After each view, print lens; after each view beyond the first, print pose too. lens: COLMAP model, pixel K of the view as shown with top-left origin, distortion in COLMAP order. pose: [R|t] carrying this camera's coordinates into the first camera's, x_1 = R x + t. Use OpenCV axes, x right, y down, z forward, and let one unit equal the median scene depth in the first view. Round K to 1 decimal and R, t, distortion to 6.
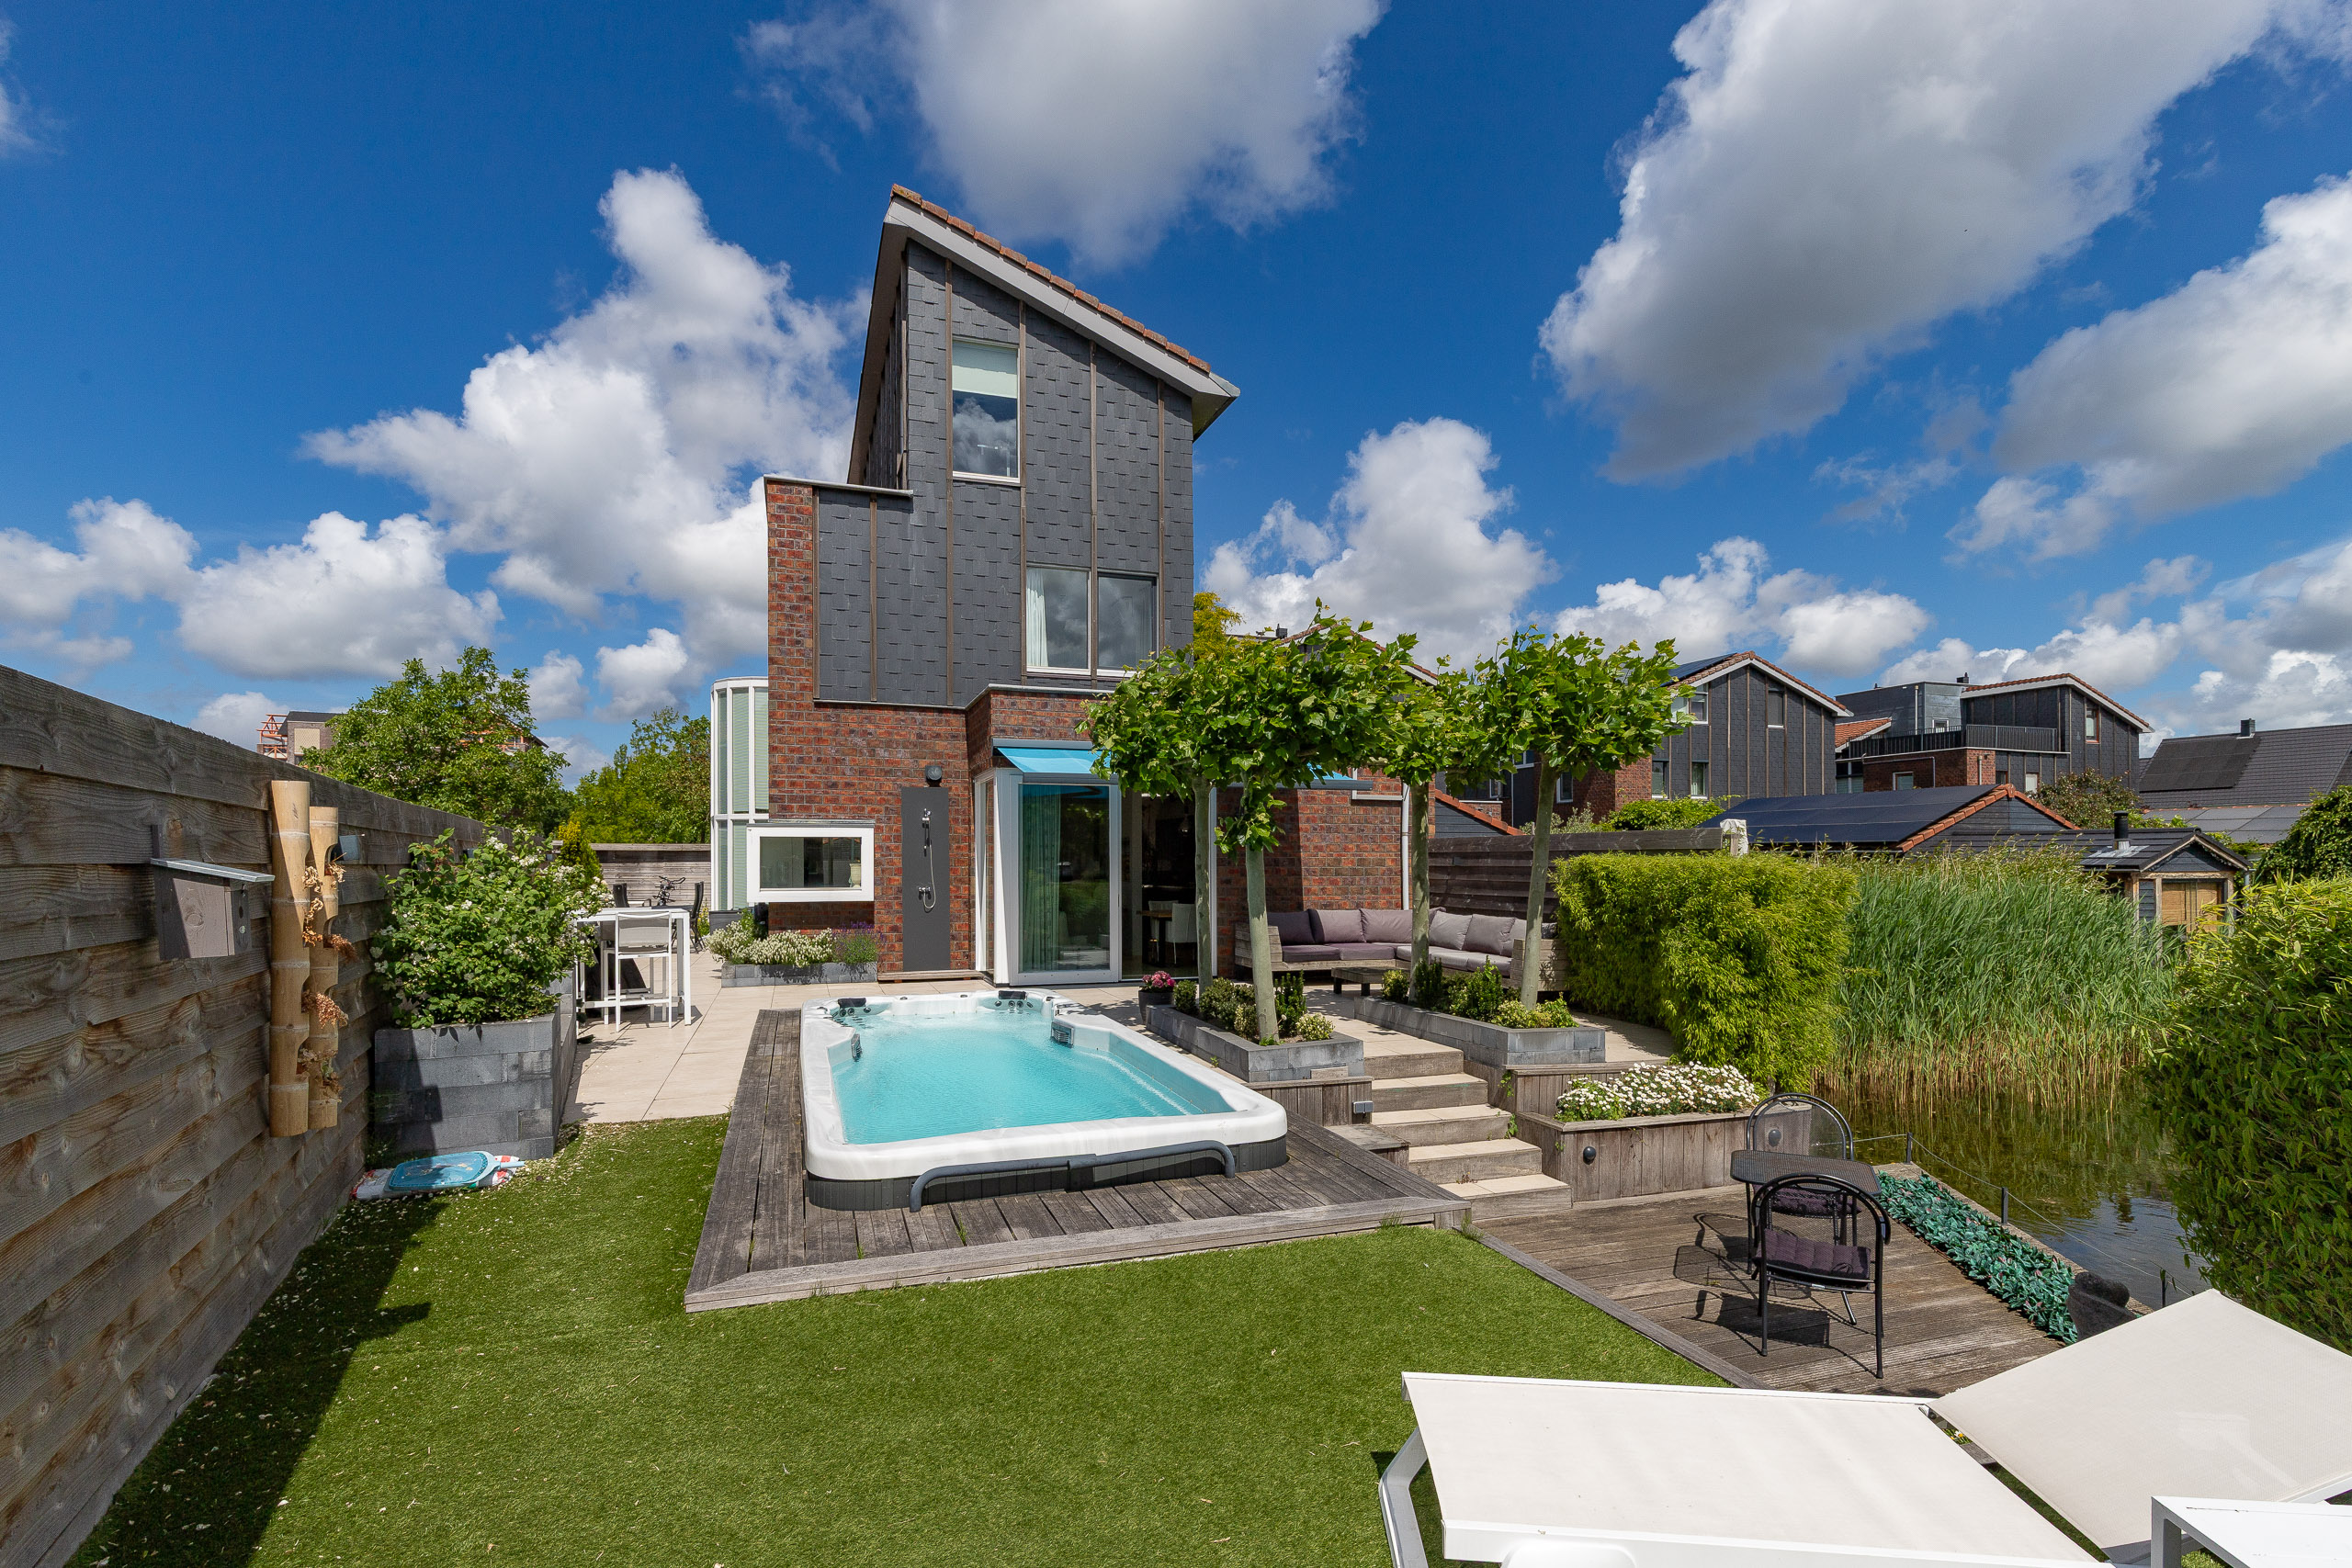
lens RADIAL K [[1113.9, 0, 1181.6], [0, 1113.9, 867.8], [0, 0, 1]] dist [0.008660, -0.004275]
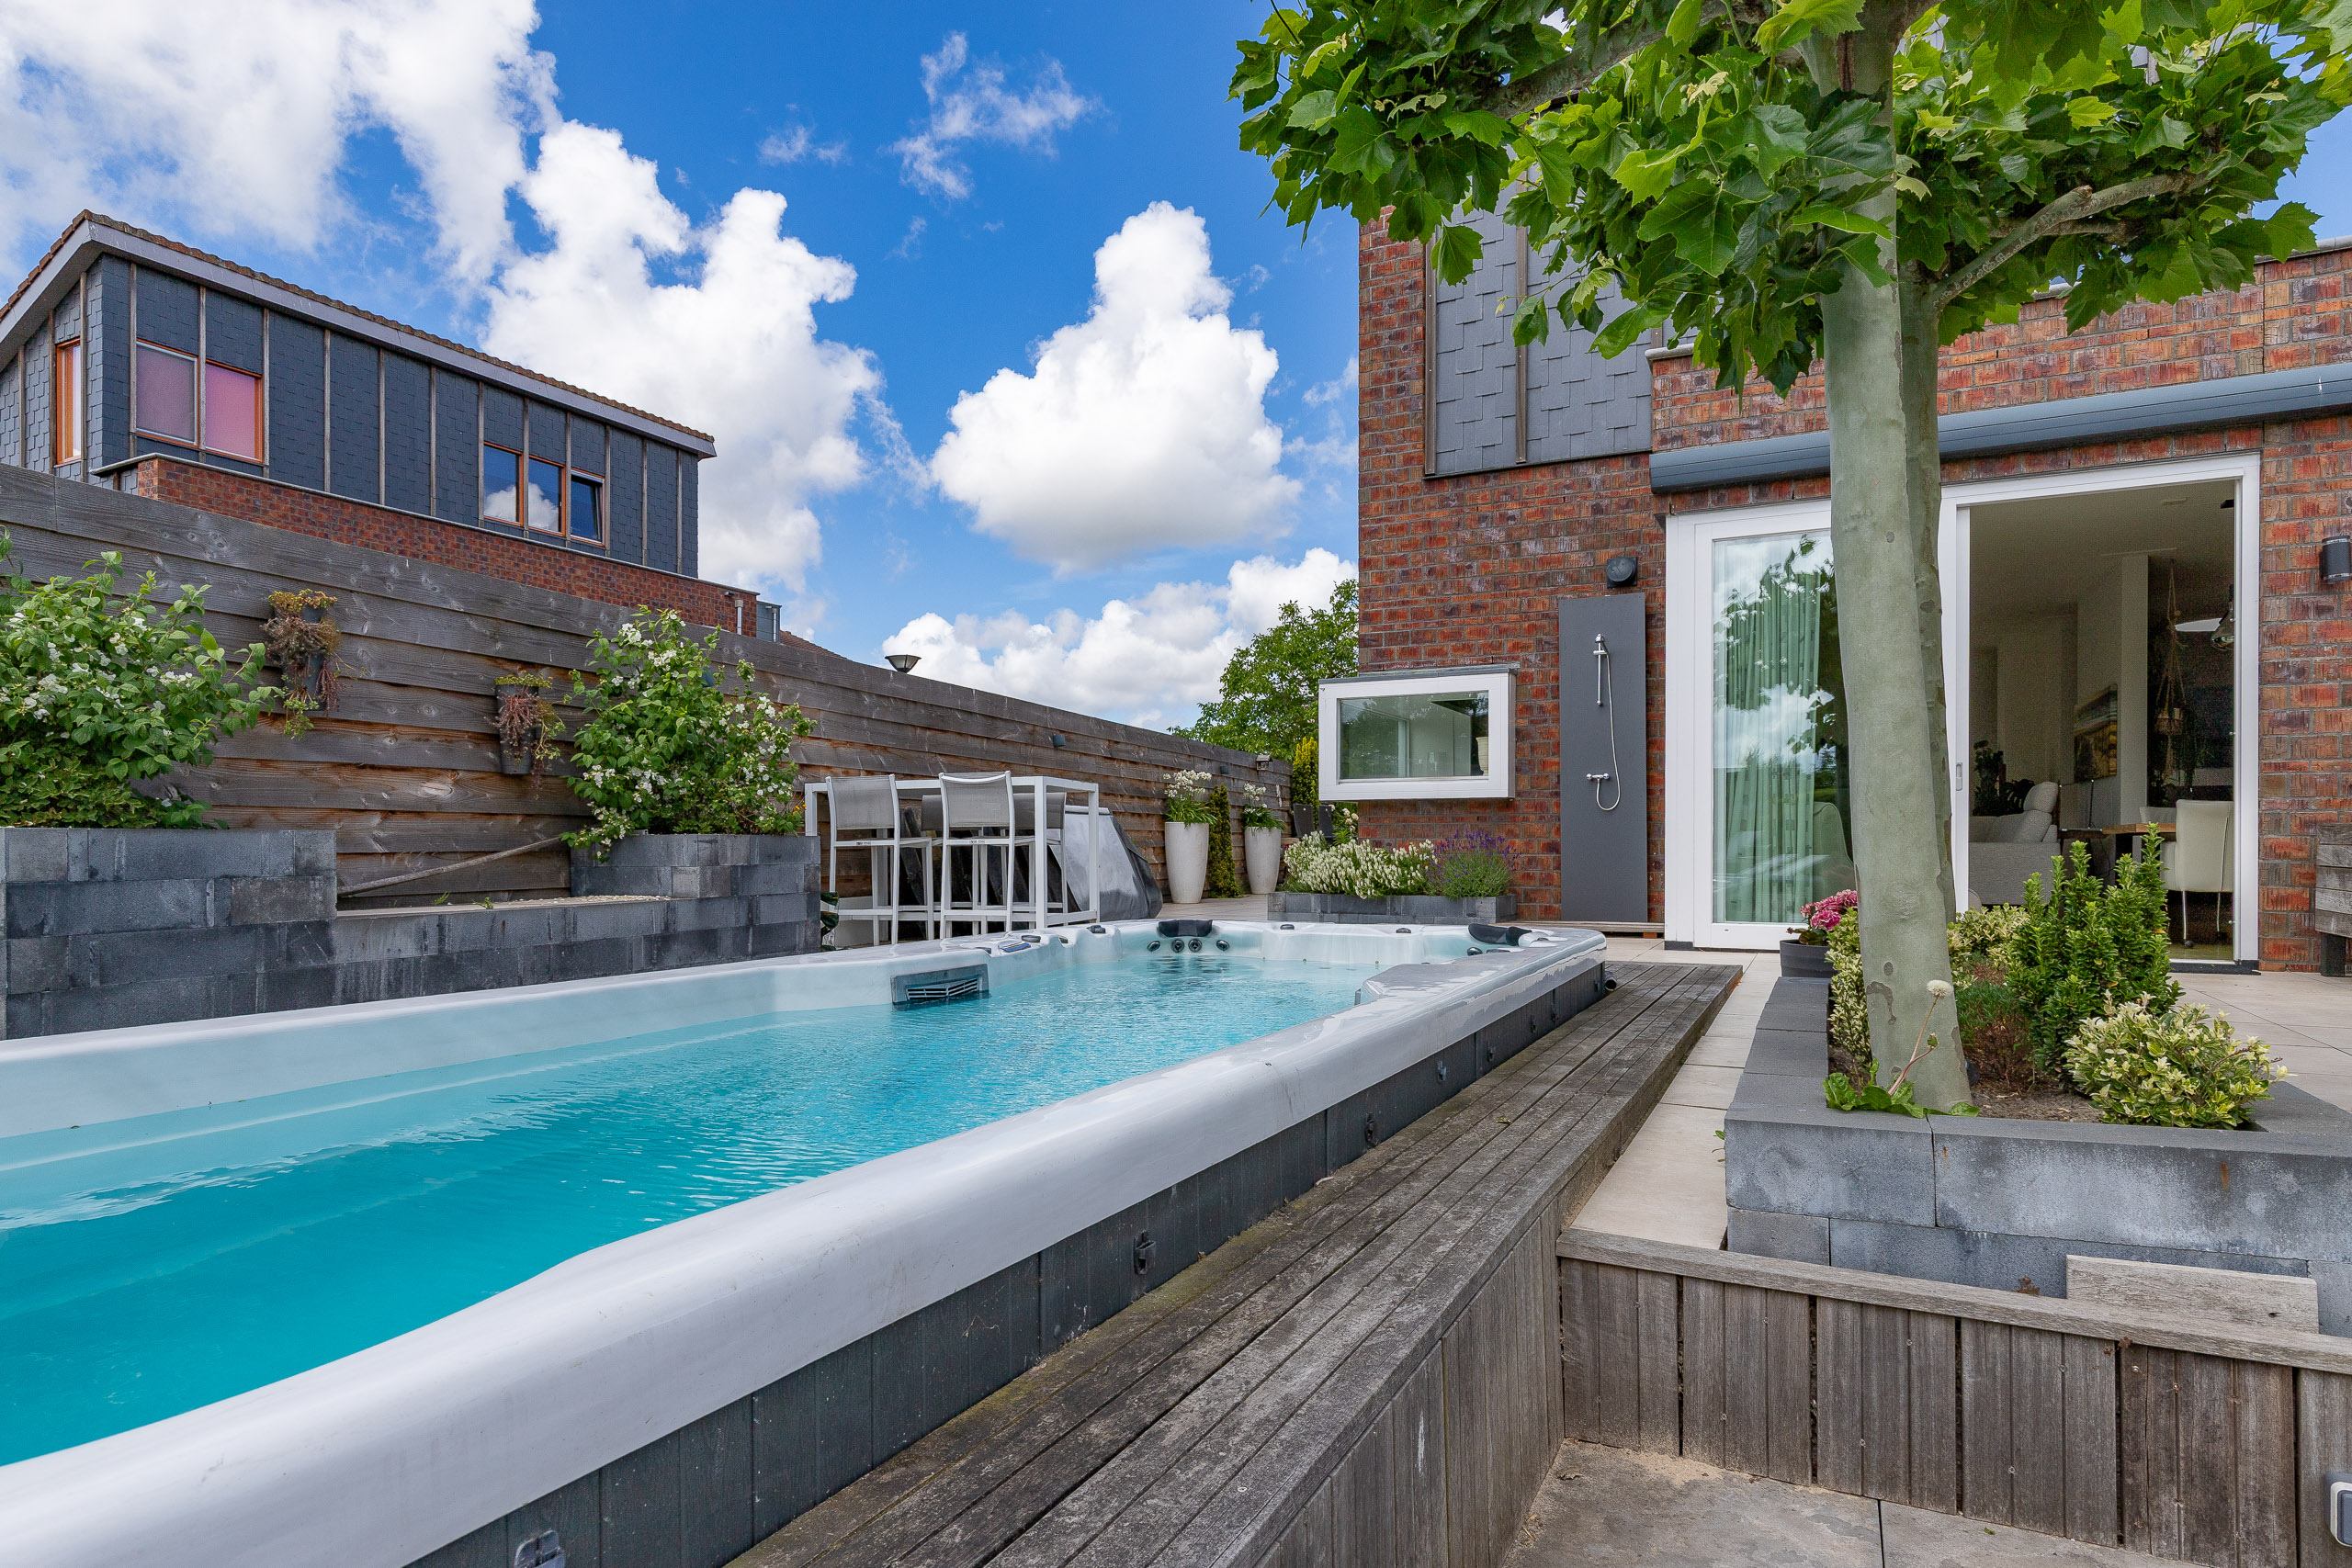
lens RADIAL K [[1317.6, 0, 1145.3], [0, 1317.6, 844.5], [0, 0, 1]] dist [-0.000611, -0.001369]
pose [[0.688474, 0.001515, -0.725259, 0.132210], [-0.004896, 0.999985, -0.002559, 0.078754], [0.725244, 0.005312, 0.688471, 0.526277]]
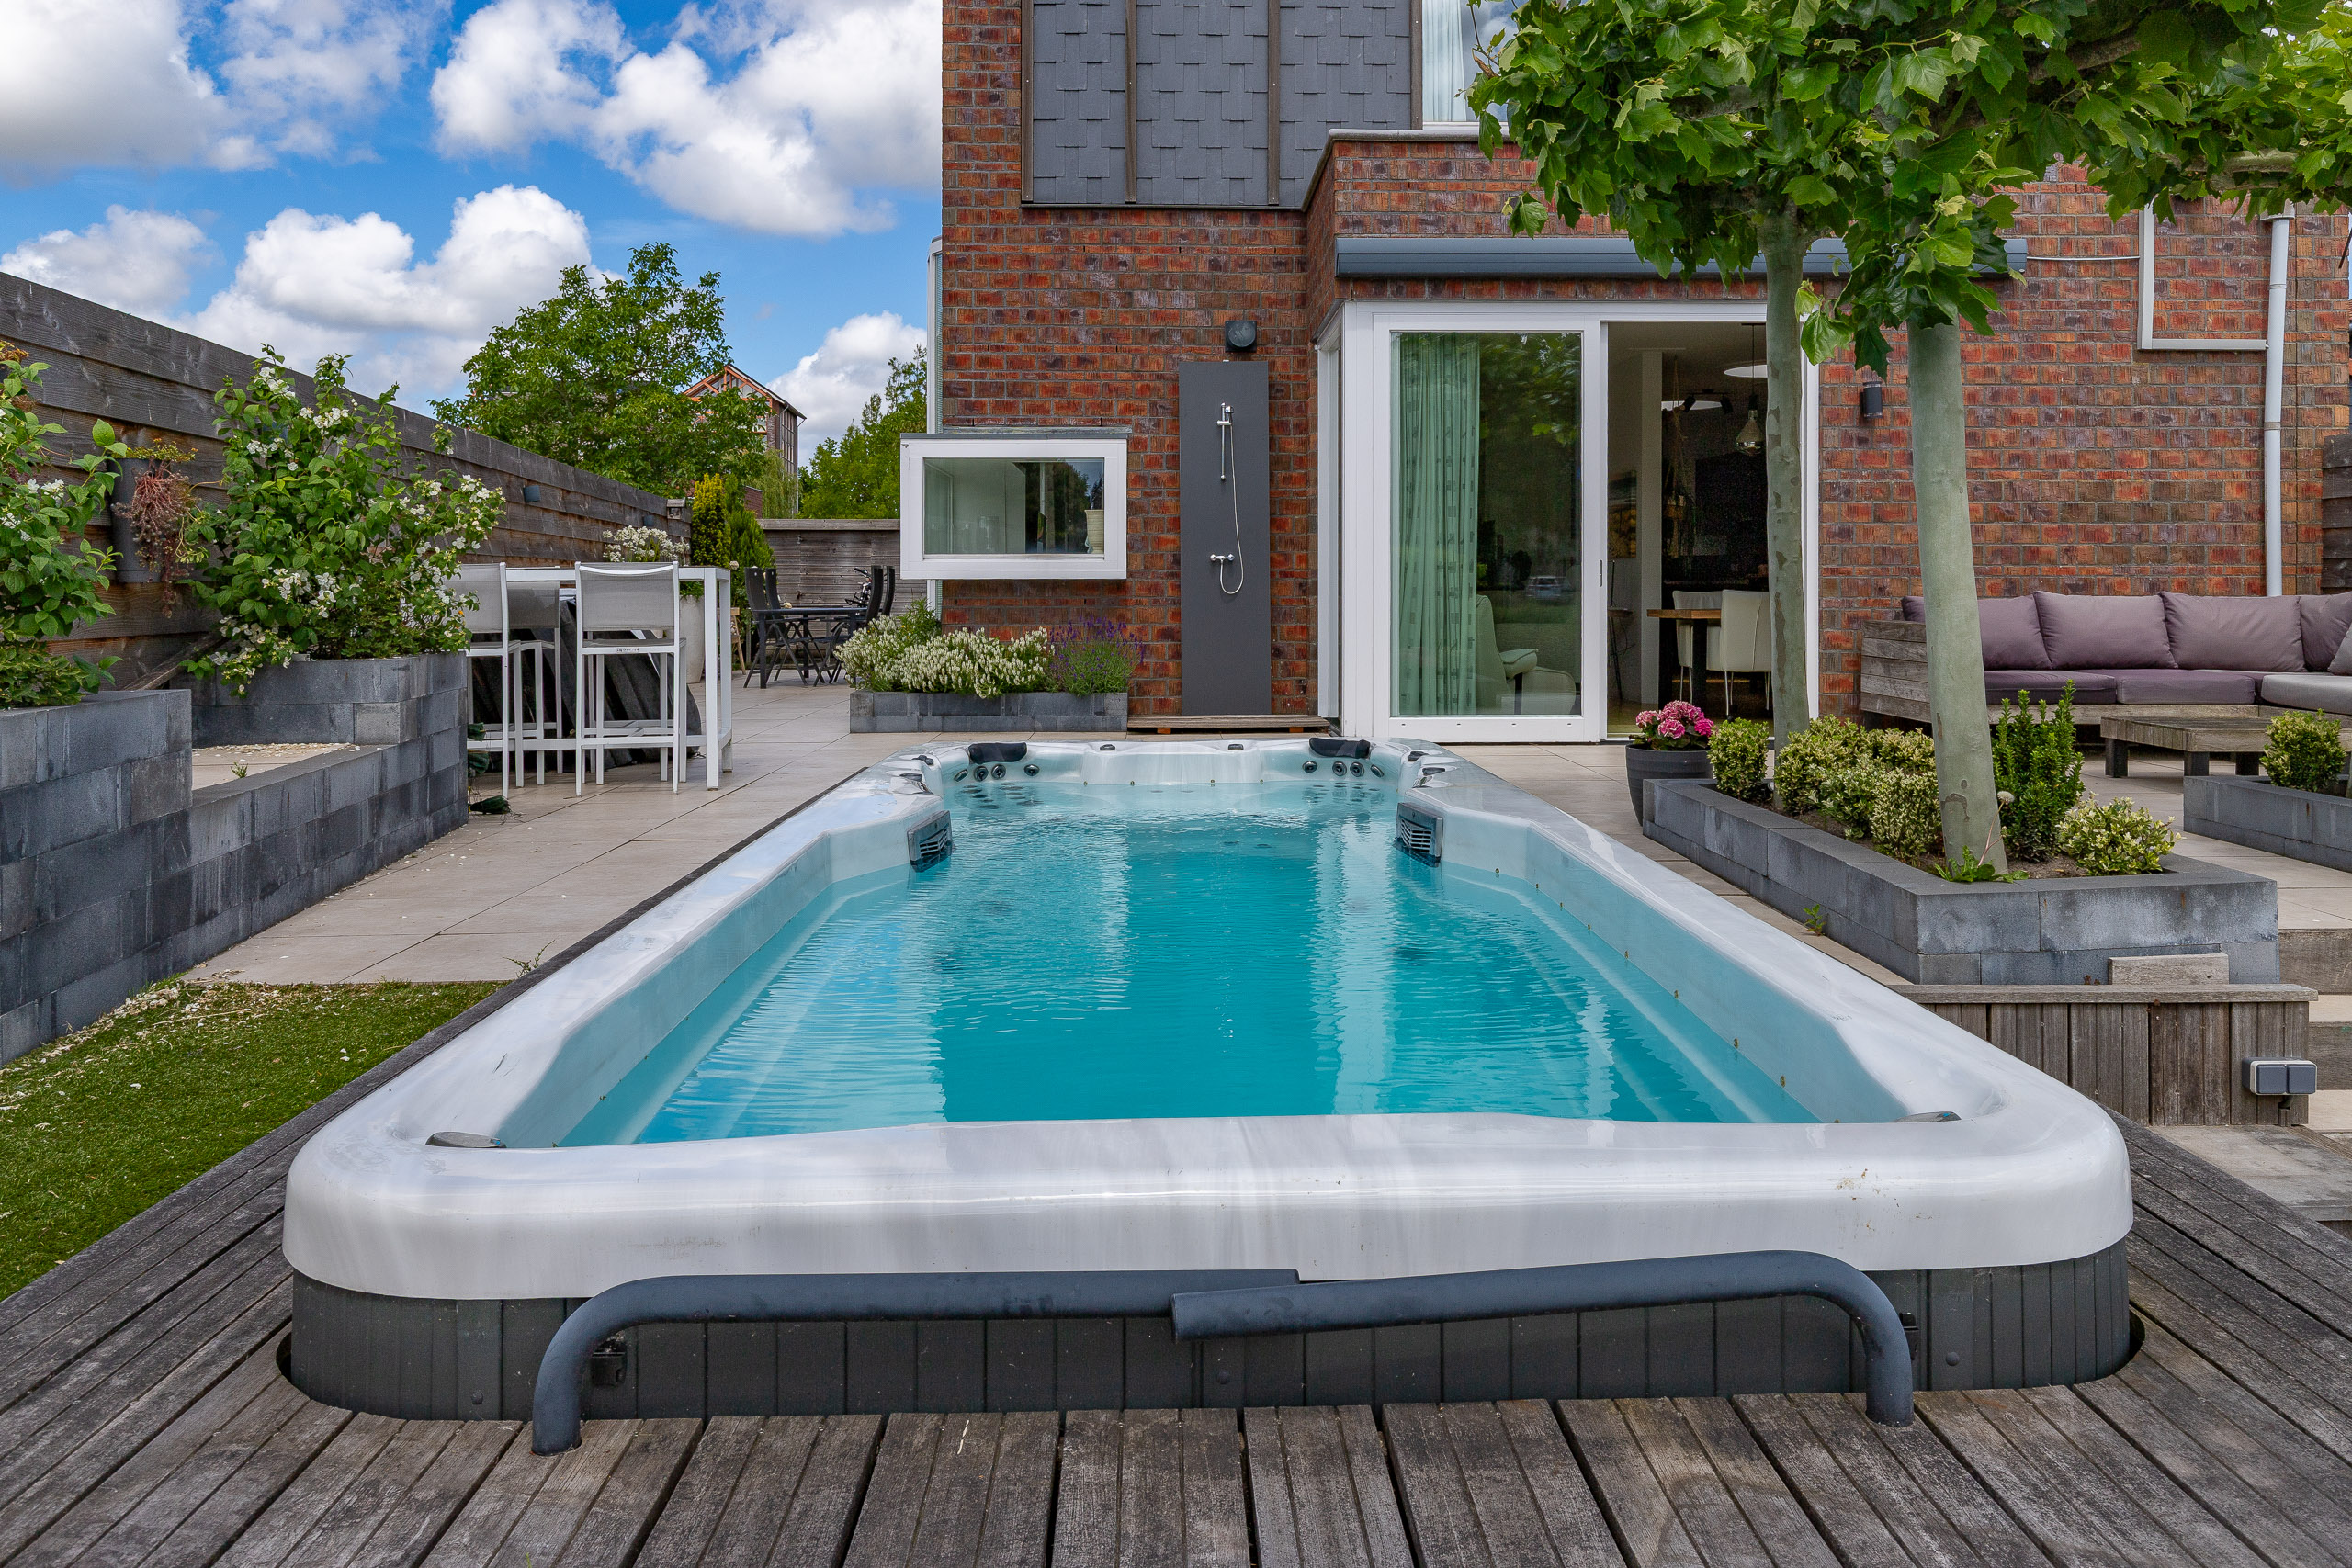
lens RADIAL K [[1773.1, 0, 1207.6], [0, 1773.1, 585.4], [0, 0, 1]] dist [0.000298, -0.013524]
pose [[0.955529, -0.001139, -0.294895, 0.008138], [-0.000709, 0.999981, -0.006159, 0.052121], [0.294897, 0.006094, 0.955510, 0.295022]]
